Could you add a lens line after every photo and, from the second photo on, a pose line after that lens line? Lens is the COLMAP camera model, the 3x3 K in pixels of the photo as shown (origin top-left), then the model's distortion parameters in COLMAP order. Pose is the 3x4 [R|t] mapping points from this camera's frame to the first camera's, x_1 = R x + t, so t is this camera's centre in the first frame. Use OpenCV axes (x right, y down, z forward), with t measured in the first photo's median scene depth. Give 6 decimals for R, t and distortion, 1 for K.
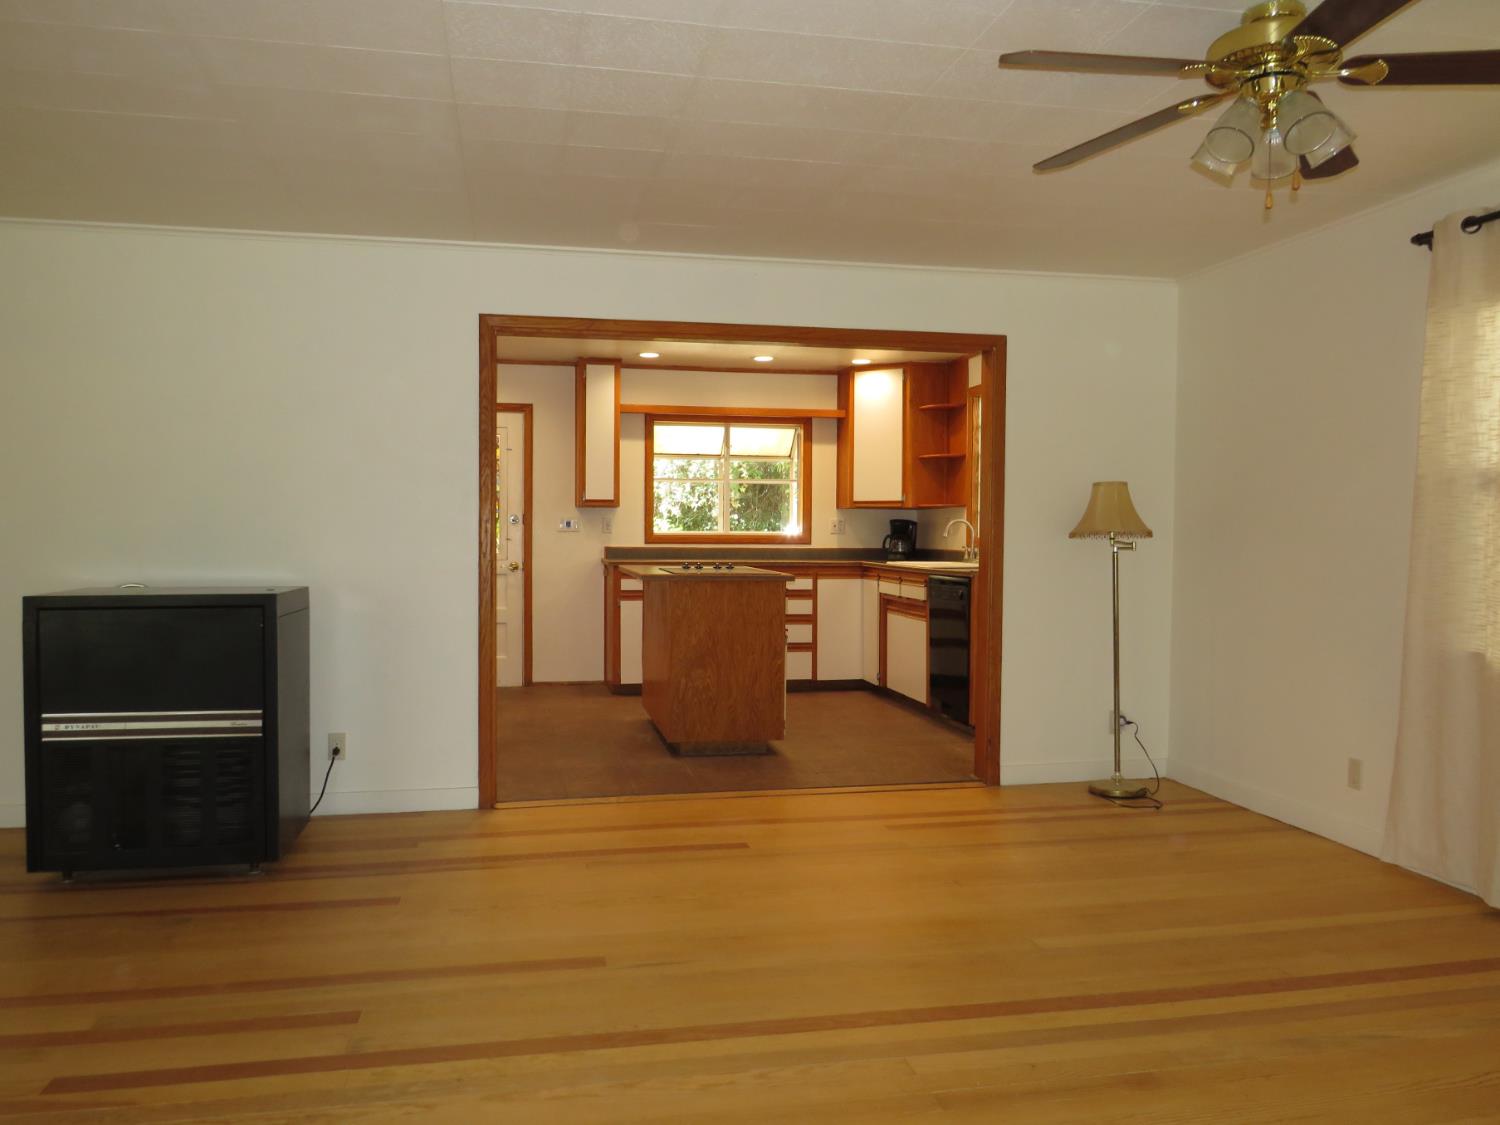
lens RADIAL K [[1126.5, 0, 766.5], [0, 1126.5, 564.5], [0, 0, 1]] dist [-0.005067, -0.007459]
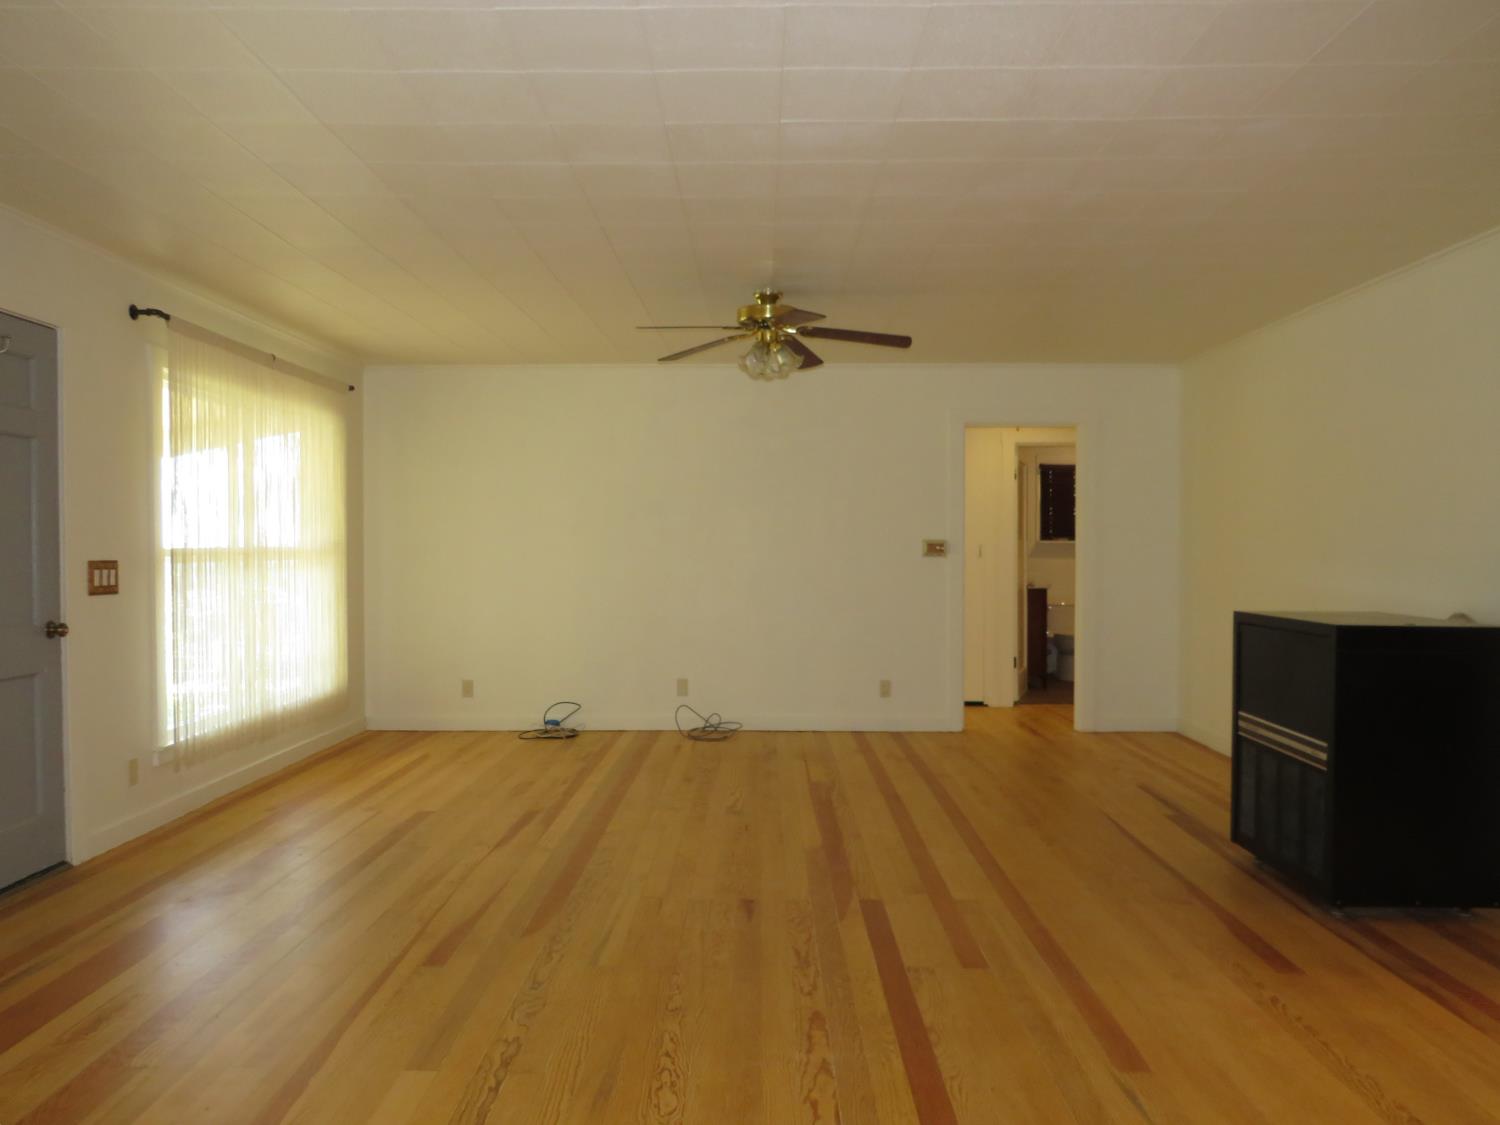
lens RADIAL K [[1076.0, 0, 749.1], [0, 1076.0, 561.6], [0, 0, 1]] dist [-0.021720, -0.001762]
pose [[-0.215377, 0.011506, -0.976463, 0.264048], [-0.036638, 0.999131, 0.019854, -0.013217], [0.975843, 0.040052, -0.214769, 0.333803]]
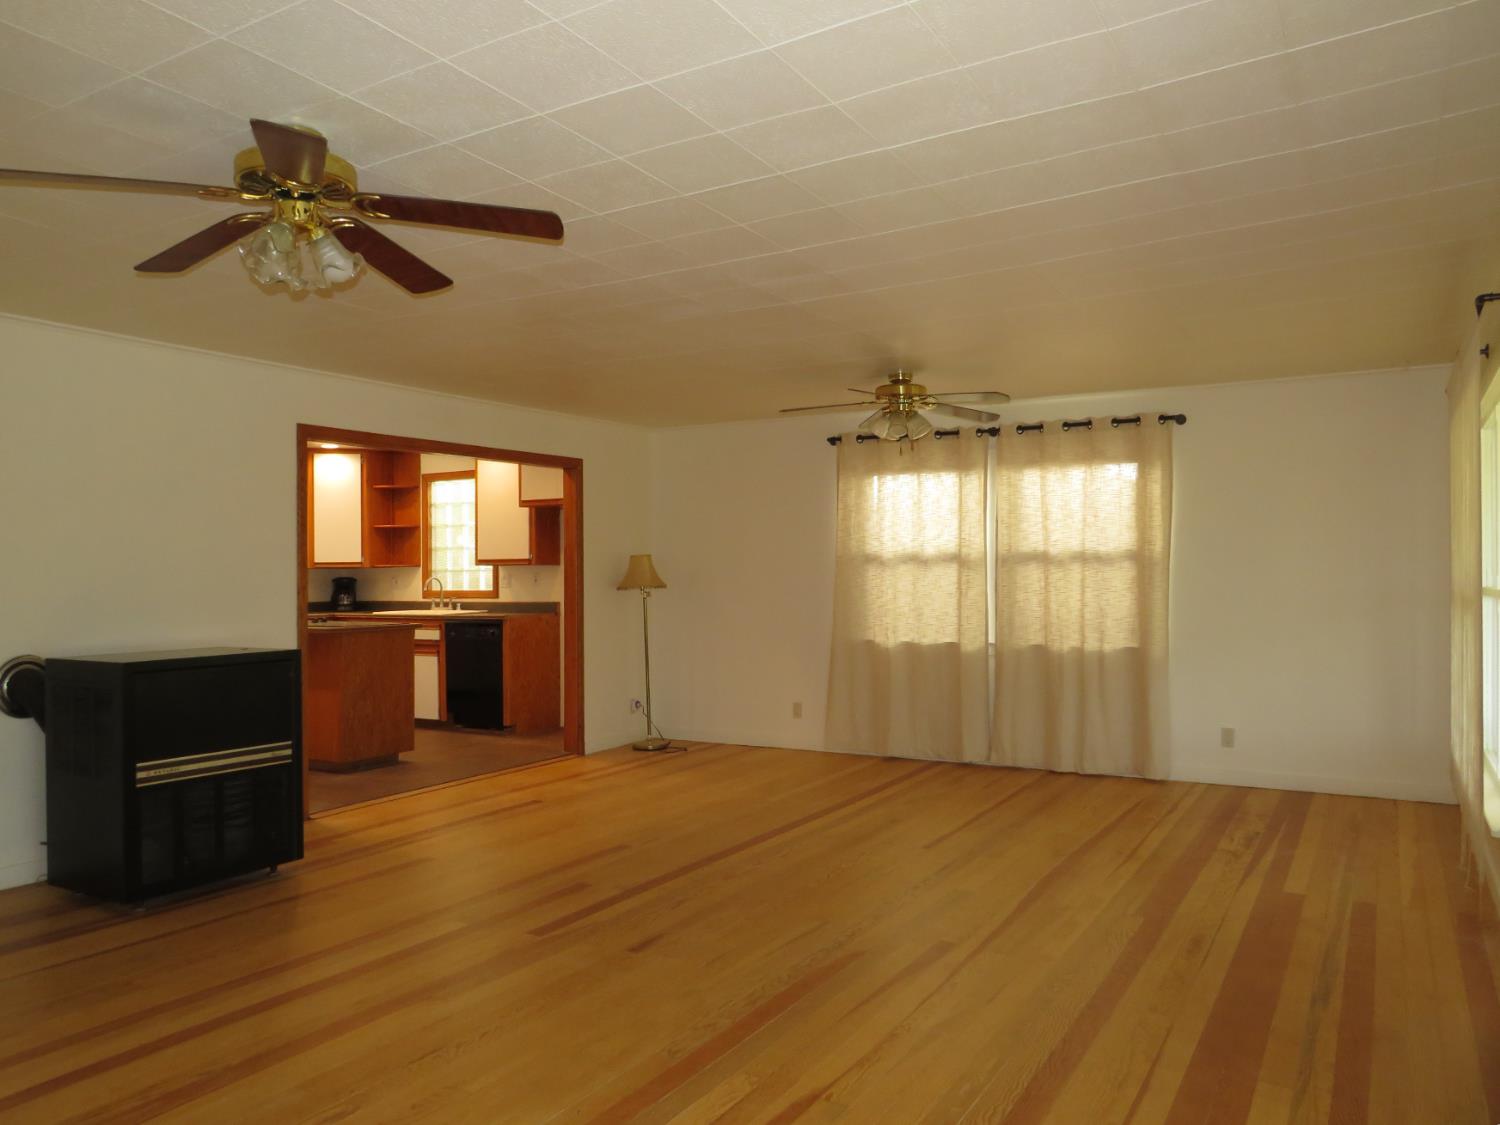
lens RADIAL K [[1076.0, 0, 749.7], [0, 1076.0, 564.3], [0, 0, 1]] dist [-0.021720, -0.001762]
pose [[0.678308, -0.006773, 0.734746, -0.464583], [0.036494, 0.999034, -0.024481, -0.010413], [-0.733871, 0.043420, 0.677900, -0.100786]]
